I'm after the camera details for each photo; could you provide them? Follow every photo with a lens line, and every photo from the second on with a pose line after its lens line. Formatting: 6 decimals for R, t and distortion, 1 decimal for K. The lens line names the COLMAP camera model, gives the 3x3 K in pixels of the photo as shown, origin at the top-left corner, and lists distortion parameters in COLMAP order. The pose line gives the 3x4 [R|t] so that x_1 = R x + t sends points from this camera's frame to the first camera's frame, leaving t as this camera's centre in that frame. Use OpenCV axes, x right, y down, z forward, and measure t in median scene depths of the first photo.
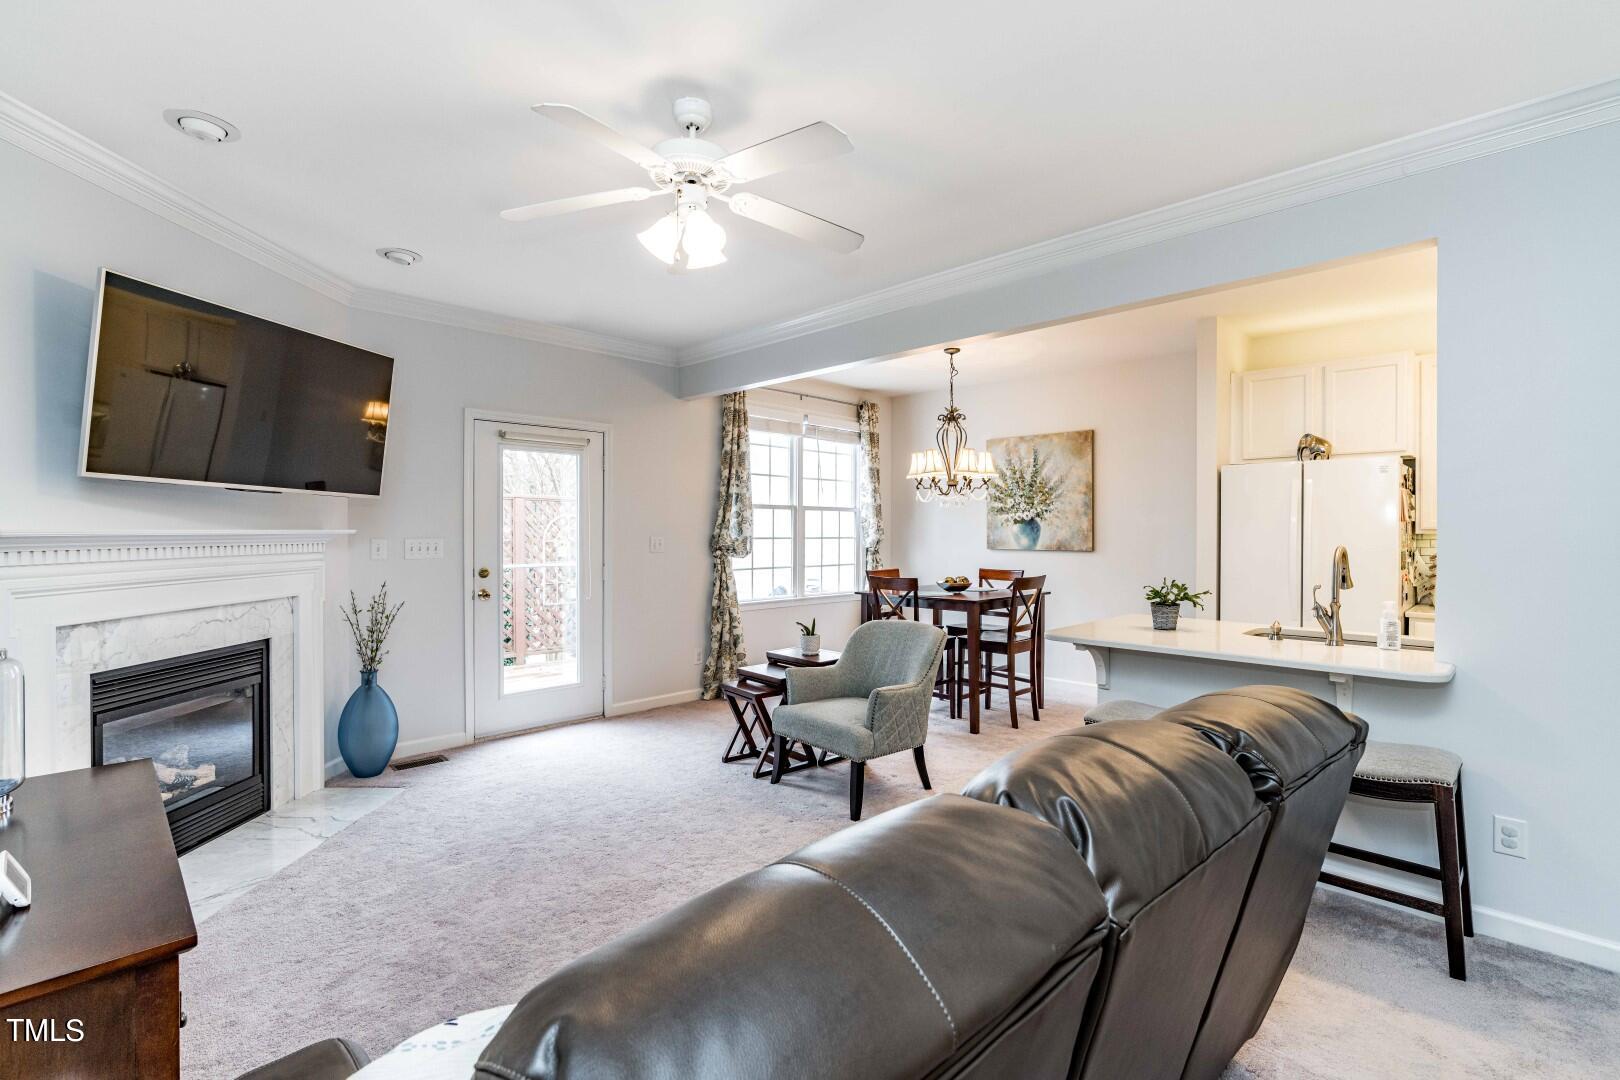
lens RADIAL K [[733.3, 0, 806.0], [0, 733.3, 534.4], [0, 0, 1]] dist [-0.030484, 0.011555]
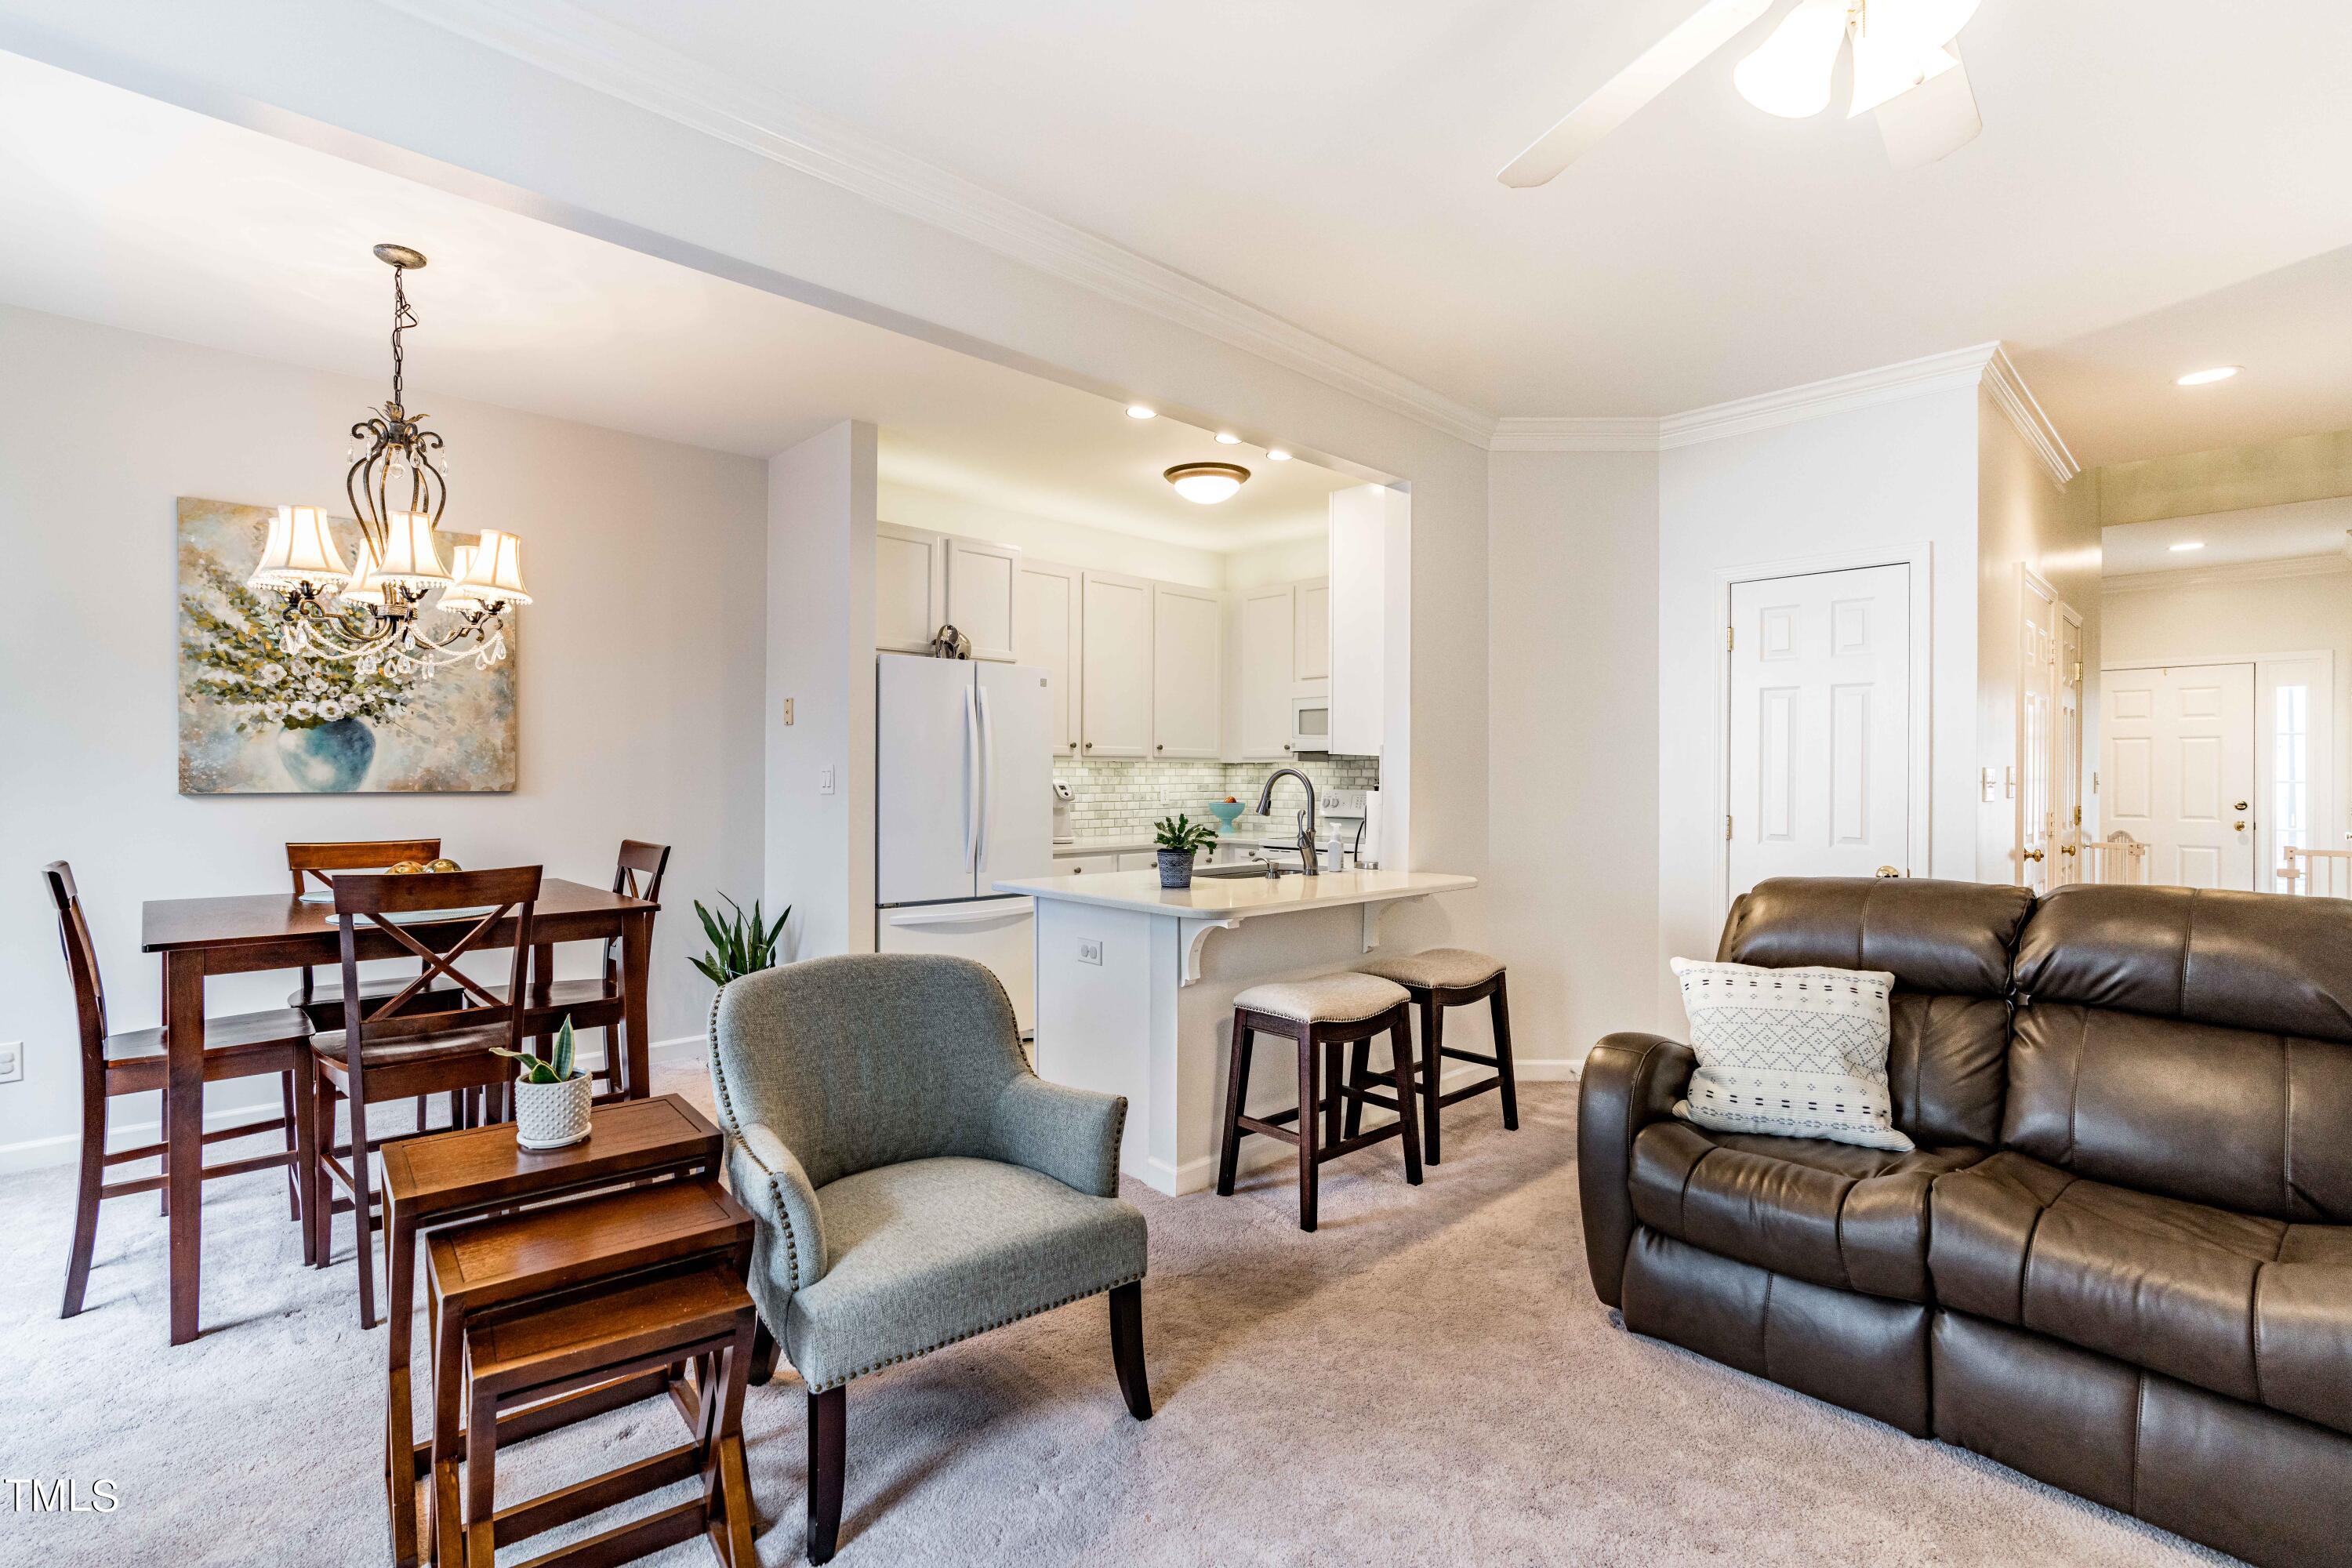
lens RADIAL K [[1079.8, 0, 1176.0], [0, 1079.8, 784.0], [0, 0, 1]] dist [-0.029468, 0.011508]
pose [[0.013532, -0.008136, 0.999875, -0.317478], [0.000456, 0.999967, 0.008130, 0.012504], [-0.999908, 0.000346, 0.013535, 0.561298]]
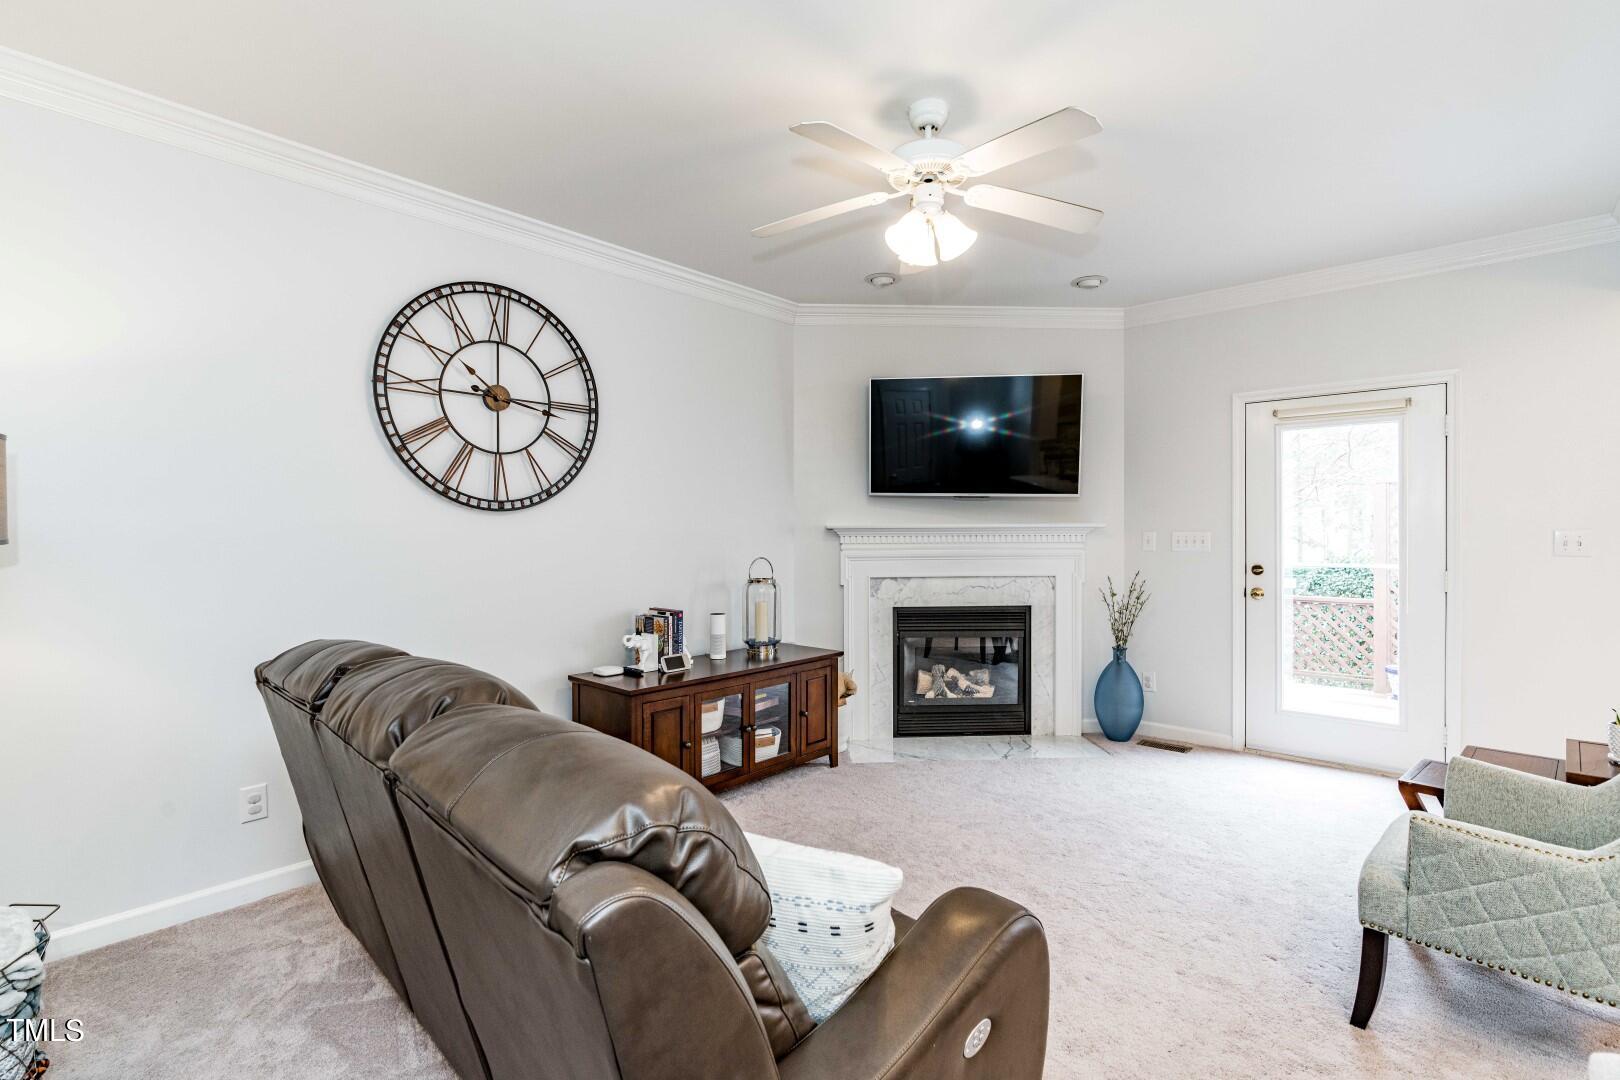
lens RADIAL K [[737.2, 0, 811.9], [0, 737.2, 533.7], [0, 0, 1]] dist [-0.029871, 0.012022]
pose [[0.046976, 0.004076, -0.998888, 0.350807], [-0.000092, 0.999992, 0.004076, 0.003542], [0.998896, -0.000100, 0.046976, 0.317486]]
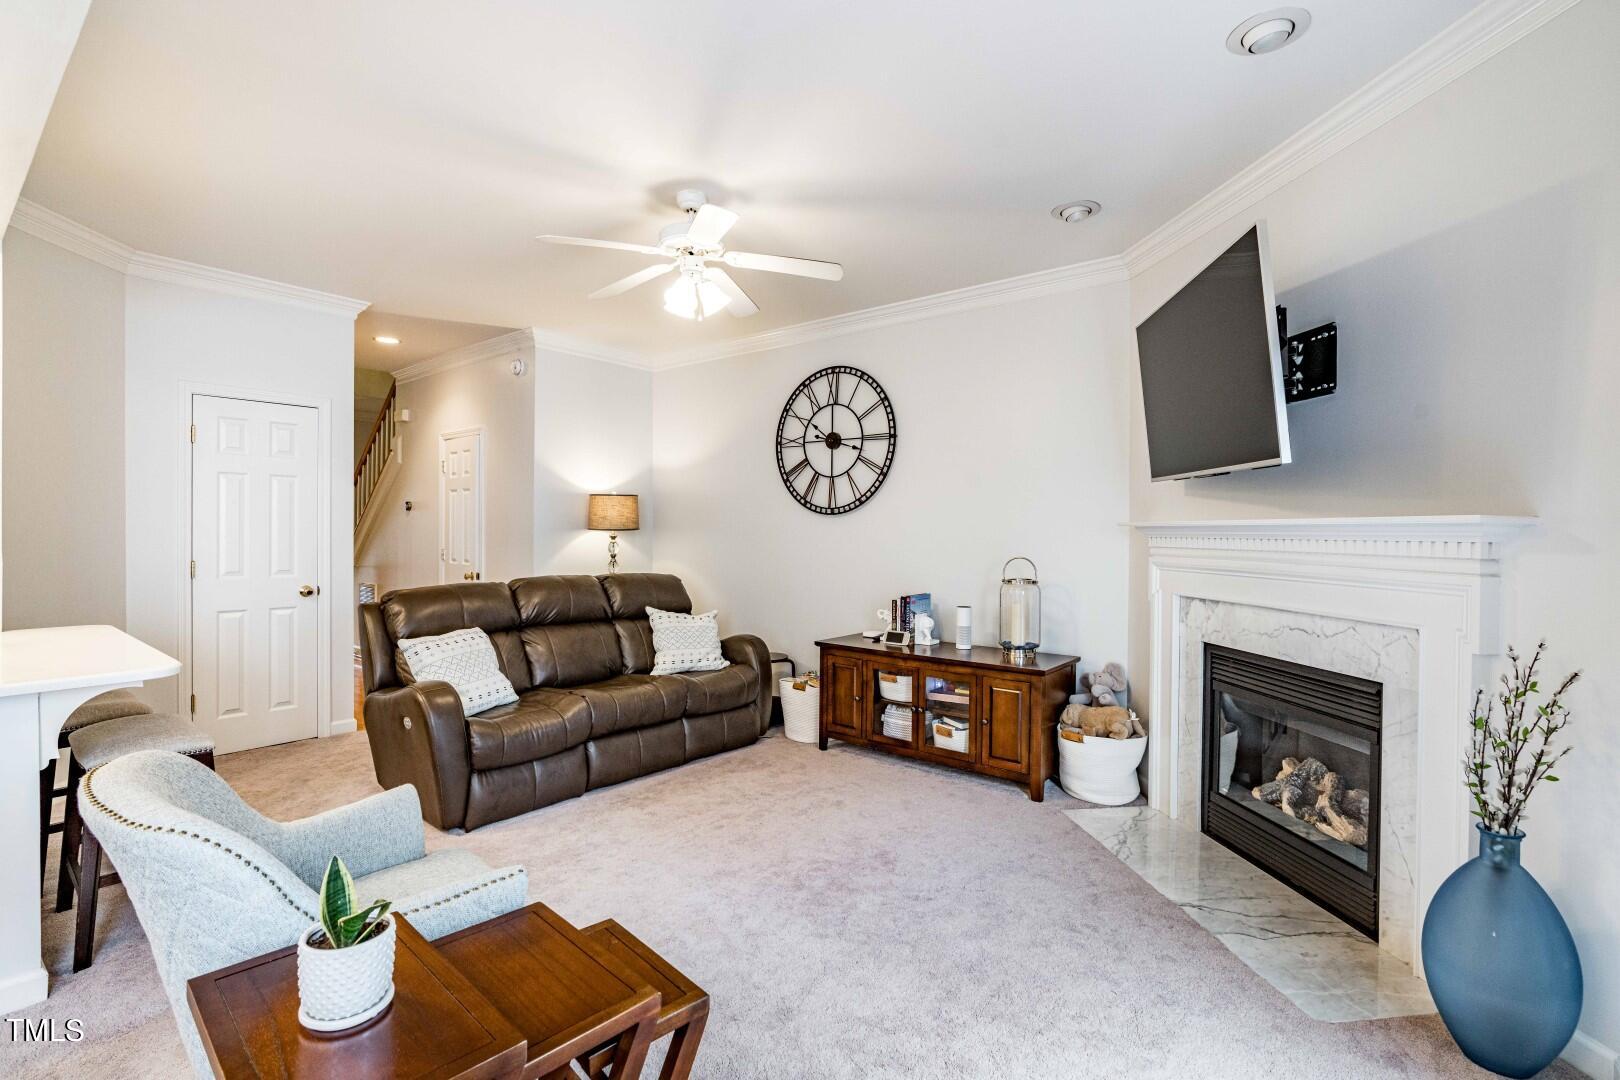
lens RADIAL K [[737.2, 0, 811.9], [0, 737.2, 533.7], [0, 0, 1]] dist [-0.029871, 0.012022]
pose [[-0.992097, -0.008710, -0.125173, -0.083336], [-0.009664, 0.999929, 0.007020, 0.004844], [0.125103, 0.008174, -0.992110, 0.946042]]
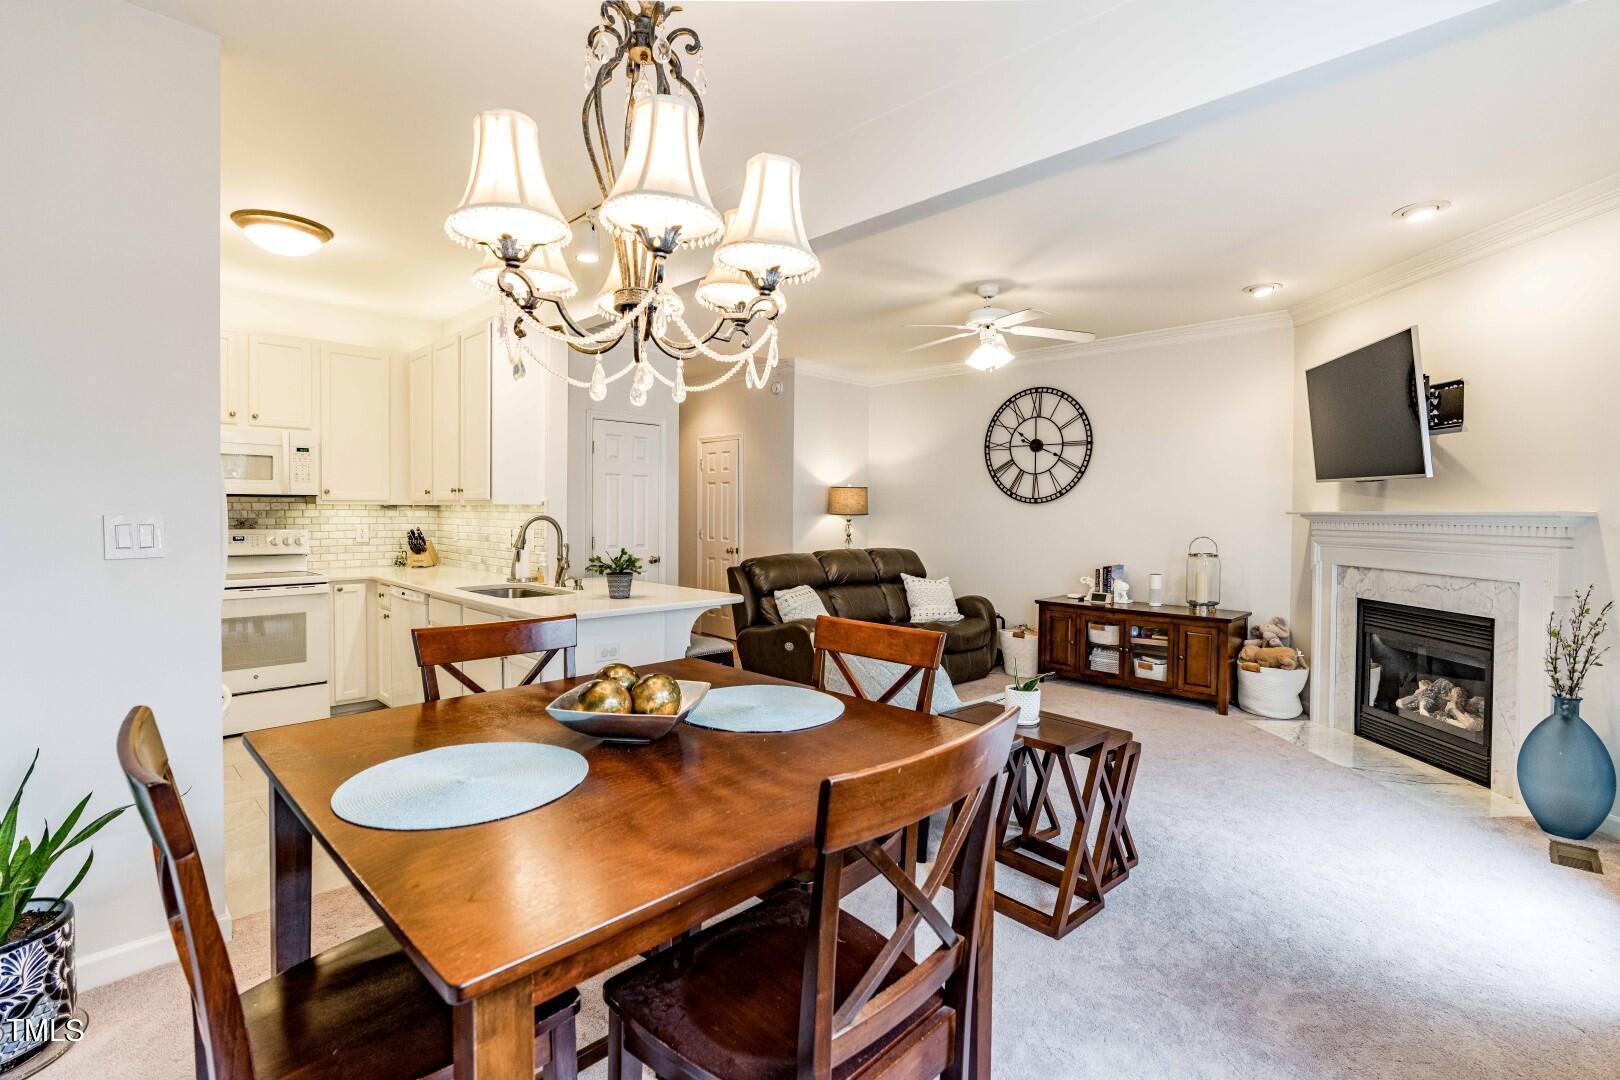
lens RADIAL K [[736.3, 0, 813.7], [0, 736.3, 521.6], [0, 0, 1]] dist [-0.028086, 0.011241]
pose [[-0.999660, -0.010612, -0.023806, 0.138902], [-0.011005, 0.999804, 0.016446, 0.001272], [0.023627, 0.016702, -0.999581, 1.179971]]
